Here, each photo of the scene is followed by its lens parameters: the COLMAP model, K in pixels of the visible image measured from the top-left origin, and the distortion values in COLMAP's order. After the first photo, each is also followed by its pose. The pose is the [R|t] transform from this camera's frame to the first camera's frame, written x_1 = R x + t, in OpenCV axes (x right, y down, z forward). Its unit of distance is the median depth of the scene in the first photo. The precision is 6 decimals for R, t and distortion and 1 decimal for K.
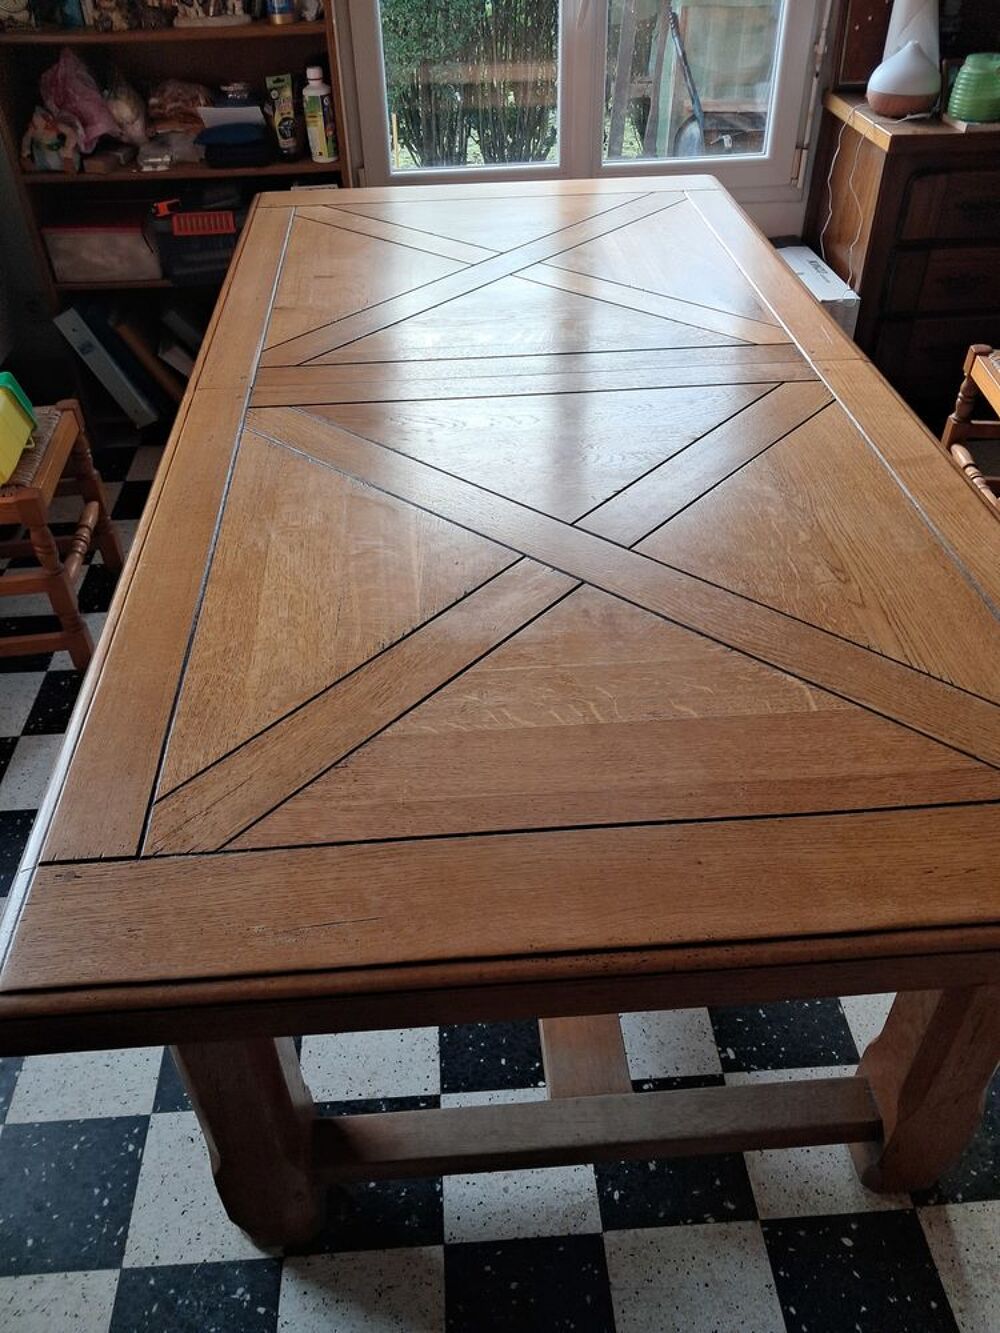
lens RADIAL K [[1046.5, 0, 502.0], [0, 1046.5, 666.4], [0, 0, 1]] dist [0.054458, -0.064271]
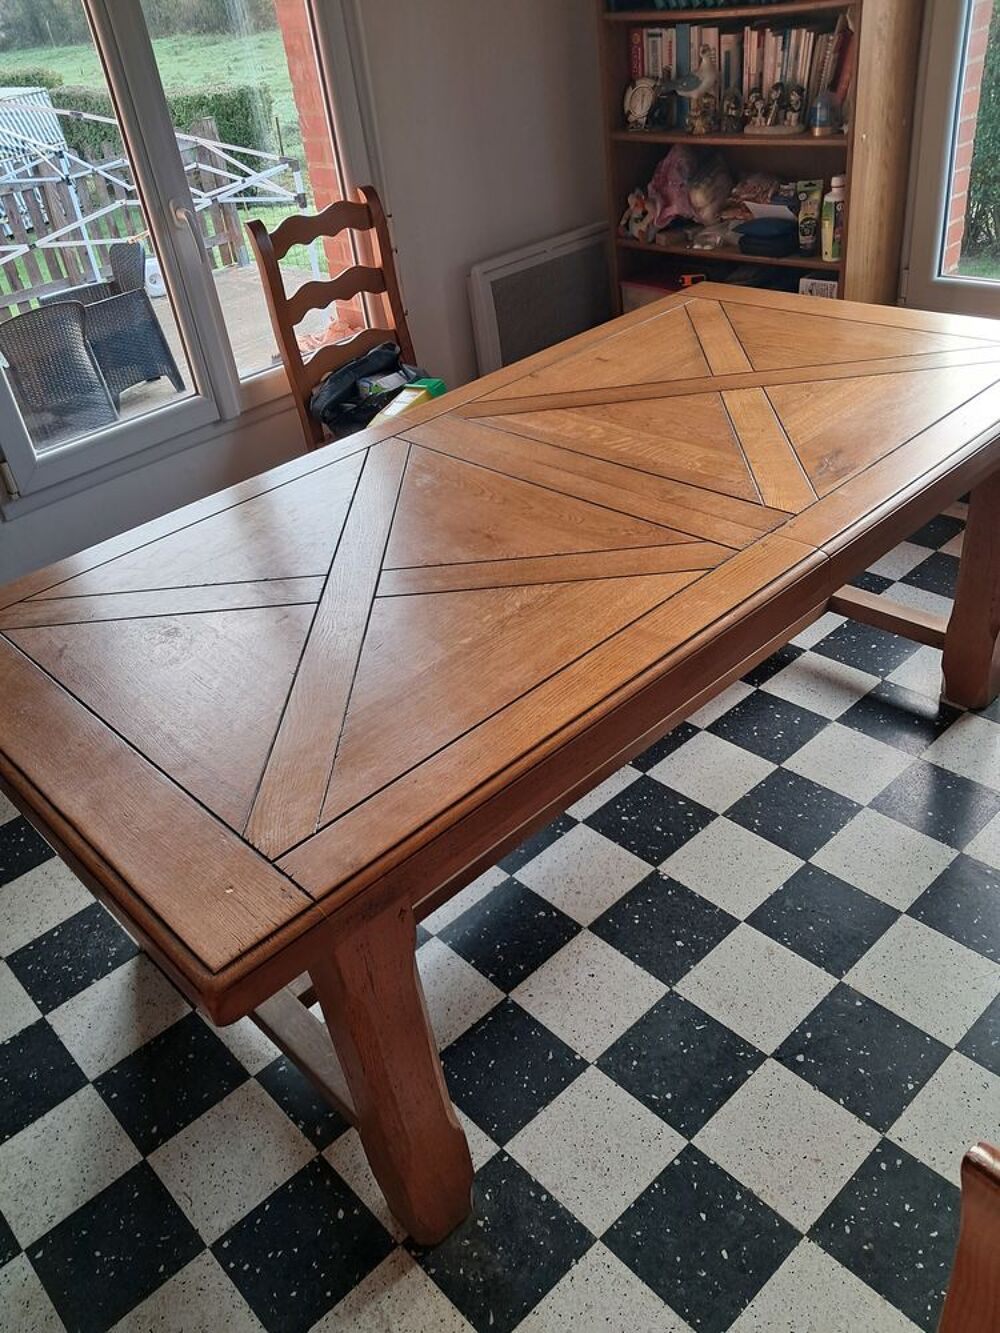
lens RADIAL K [[1046.5, 0, 499.2], [0, 1046.5, 673.9], [0, 0, 1]] dist [0.054458, -0.064271]
pose [[0.630012, 0.401439, -0.664779, 0.516242], [-0.410865, 0.898711, 0.153325, -0.133654], [0.658995, 0.176538, 0.731136, 0.076193]]
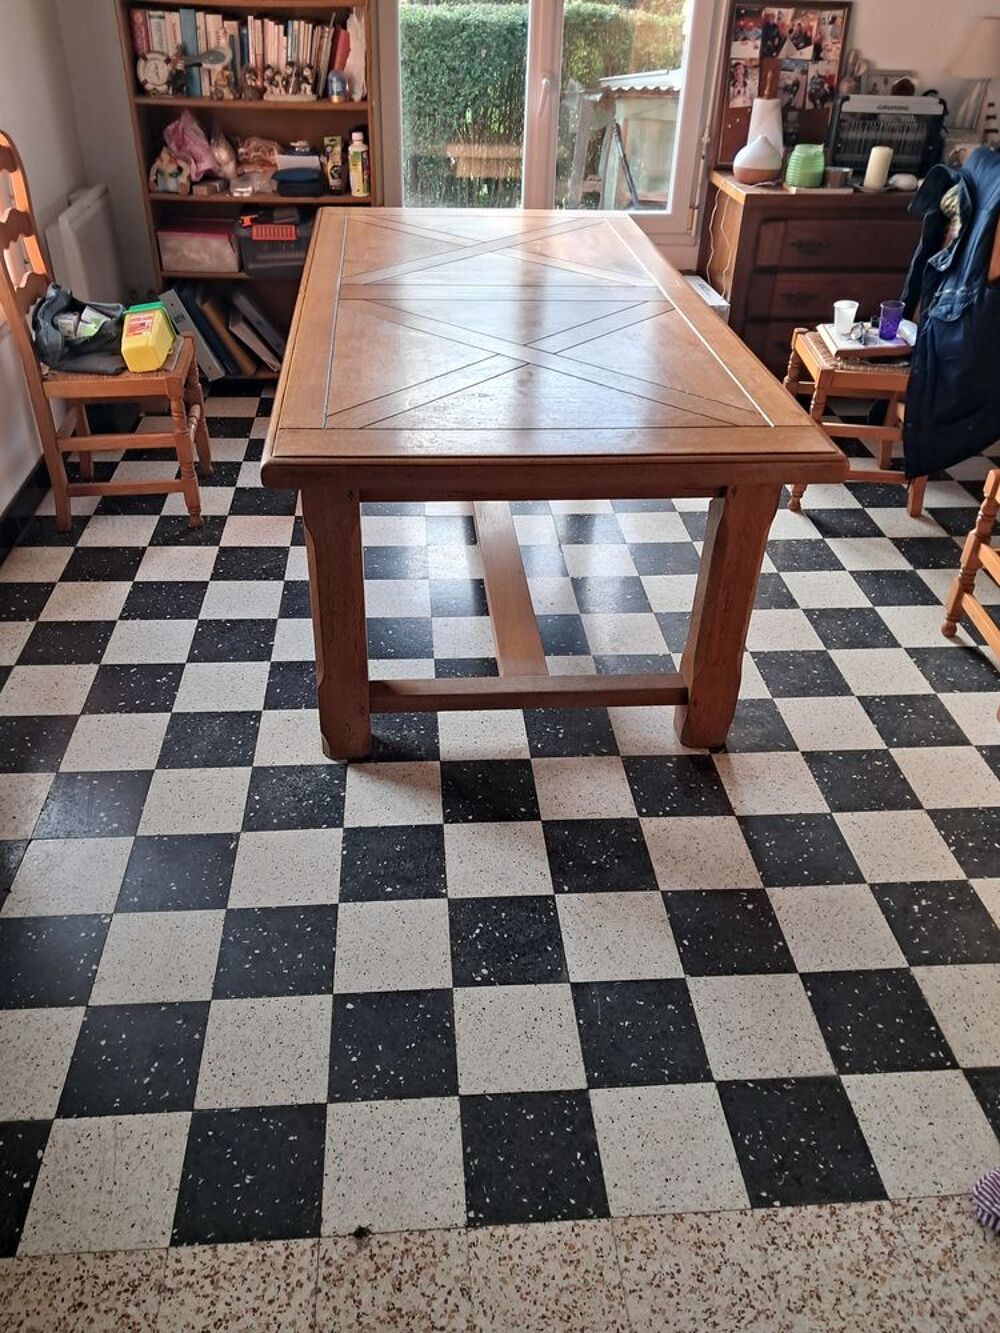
lens RADIAL K [[1046.5, 0, 493.6], [0, 1046.5, 654.8], [0, 0, 1]] dist [0.054458, -0.064271]
pose [[0.998801, 0.033522, 0.035685, -0.017874], [-0.029955, 0.994913, -0.096185, 0.282925], [-0.038728, 0.095001, 0.994724, -0.384705]]
